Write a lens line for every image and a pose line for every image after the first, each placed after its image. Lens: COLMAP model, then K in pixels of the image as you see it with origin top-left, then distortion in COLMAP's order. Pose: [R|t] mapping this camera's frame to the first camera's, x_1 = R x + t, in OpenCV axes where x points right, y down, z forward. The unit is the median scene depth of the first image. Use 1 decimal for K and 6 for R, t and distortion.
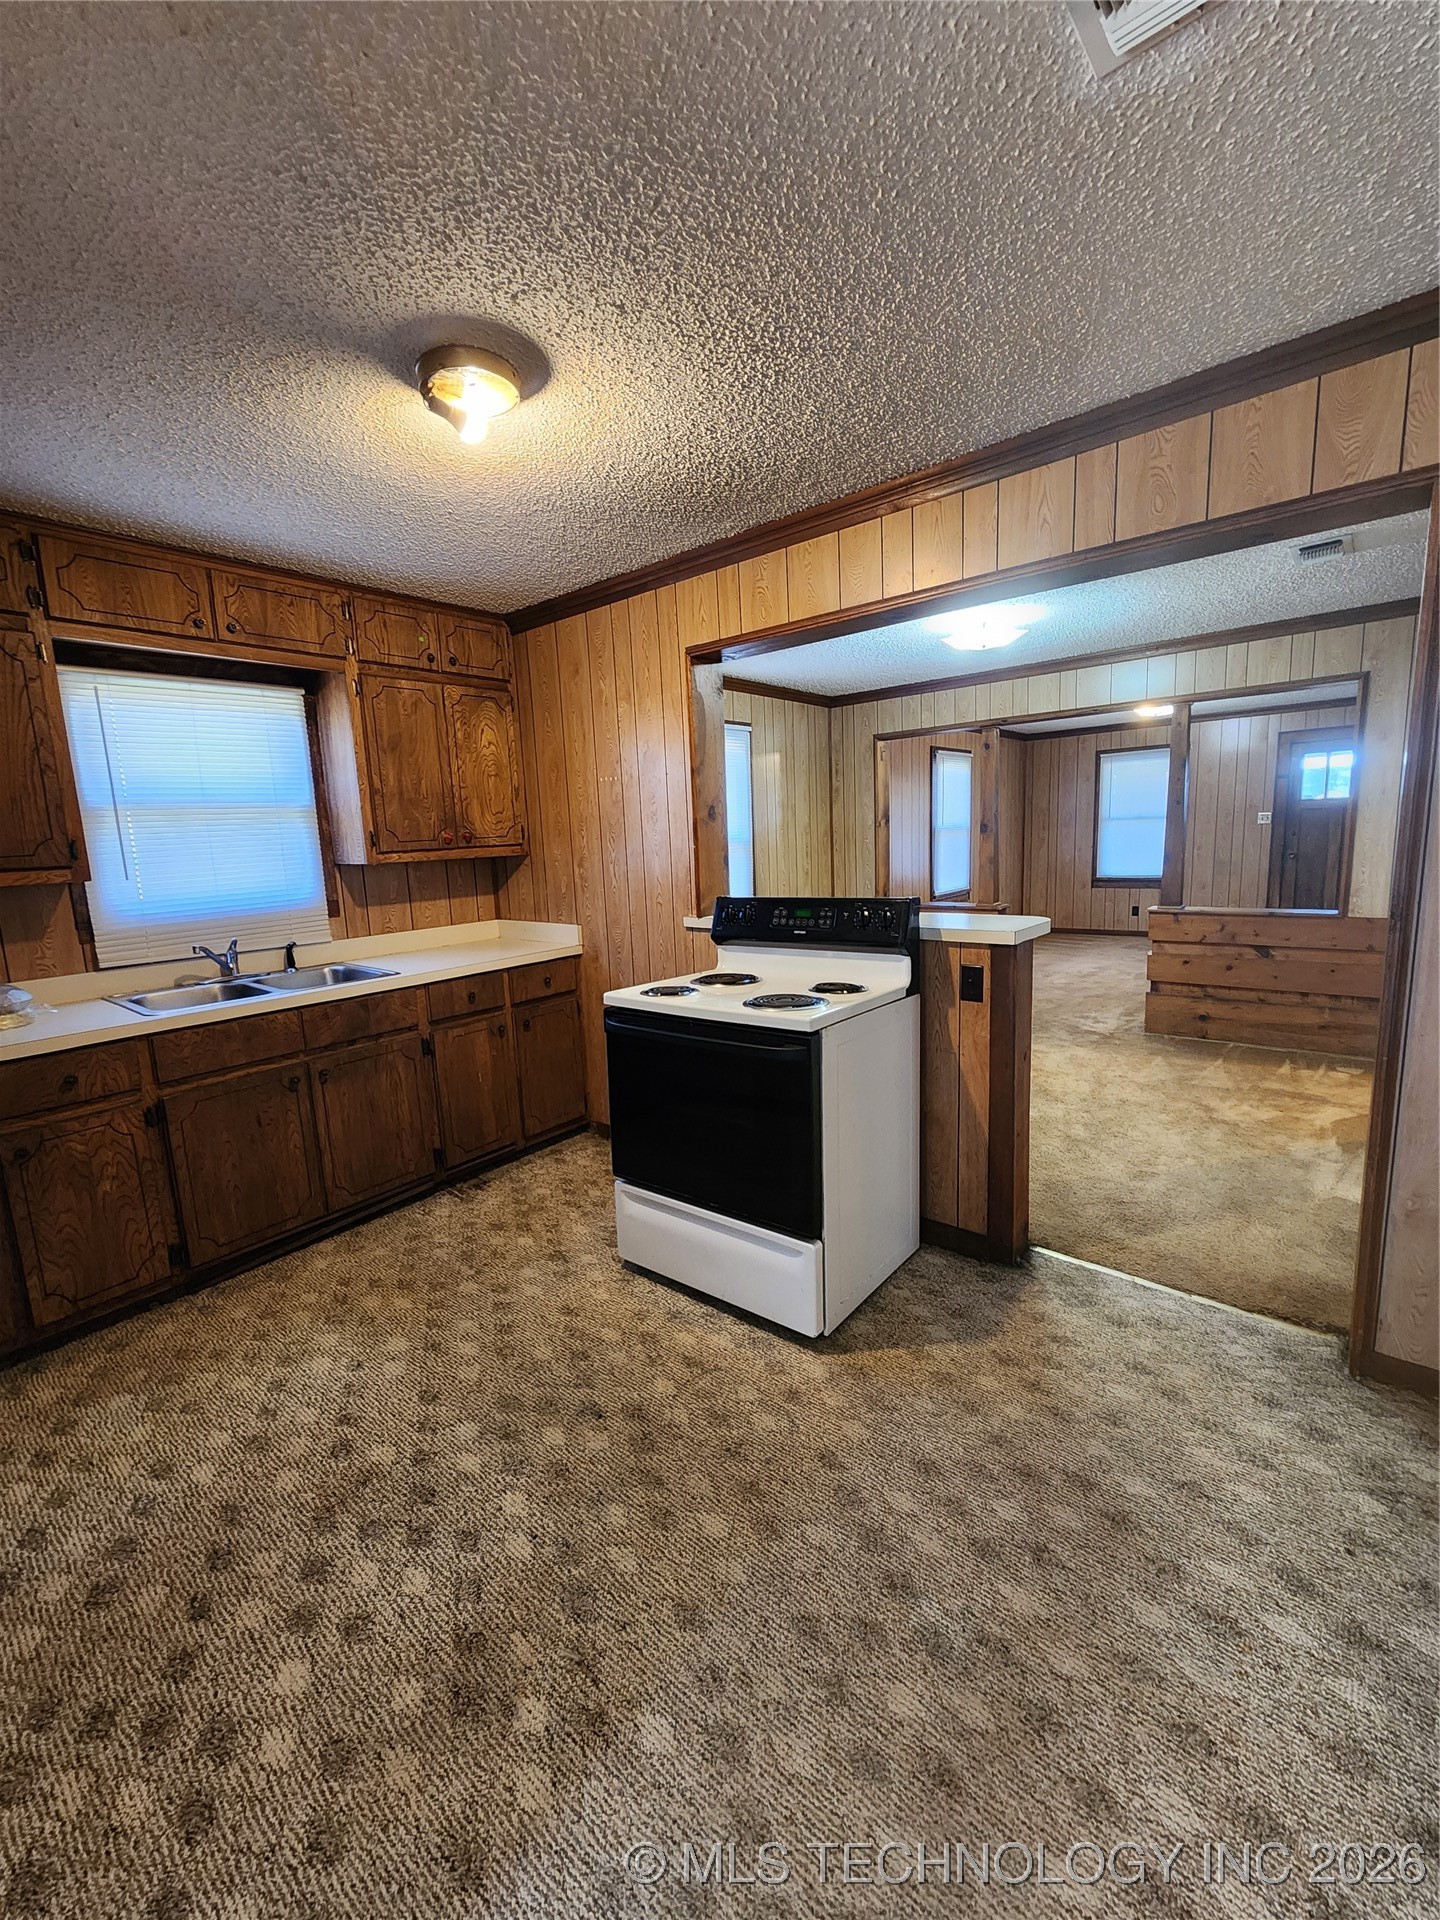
lens RADIAL K [[790.4, 0, 717.0], [0, 790.4, 957.8], [0, 0, 1]] dist [-0.001878, 0.000090]
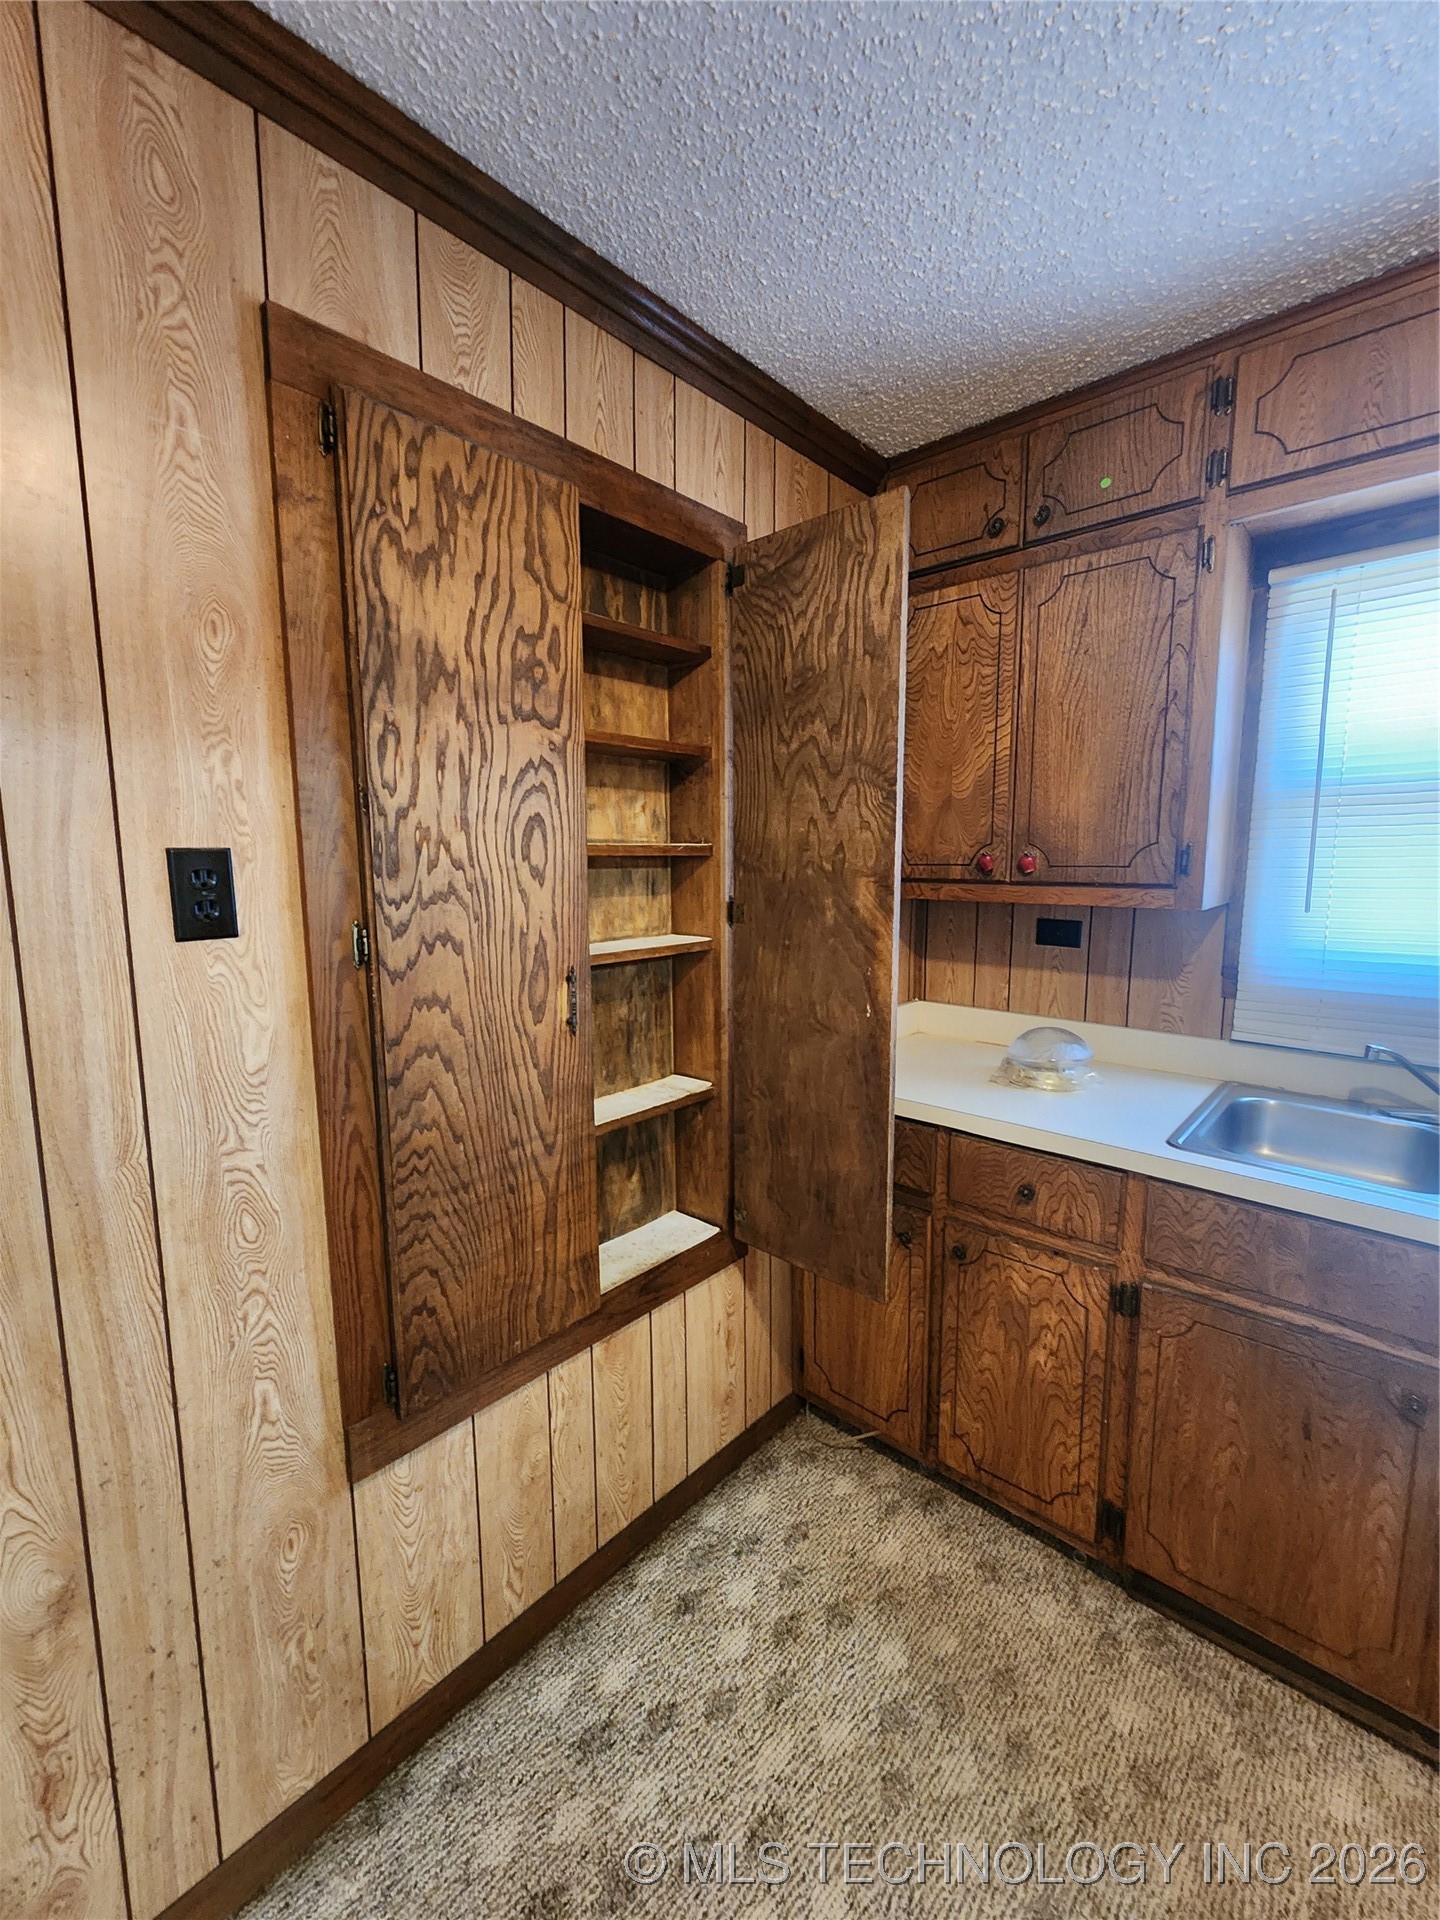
lens RADIAL K [[790.4, 0, 717.0], [0, 790.4, 957.8], [0, 0, 1]] dist [-0.001878, 0.000090]
pose [[-0.036513, 0.170342, -0.984708, -0.154913], [-0.151167, 0.973085, 0.173937, -0.123309], [0.987834, 0.155206, -0.009781, 0.692019]]
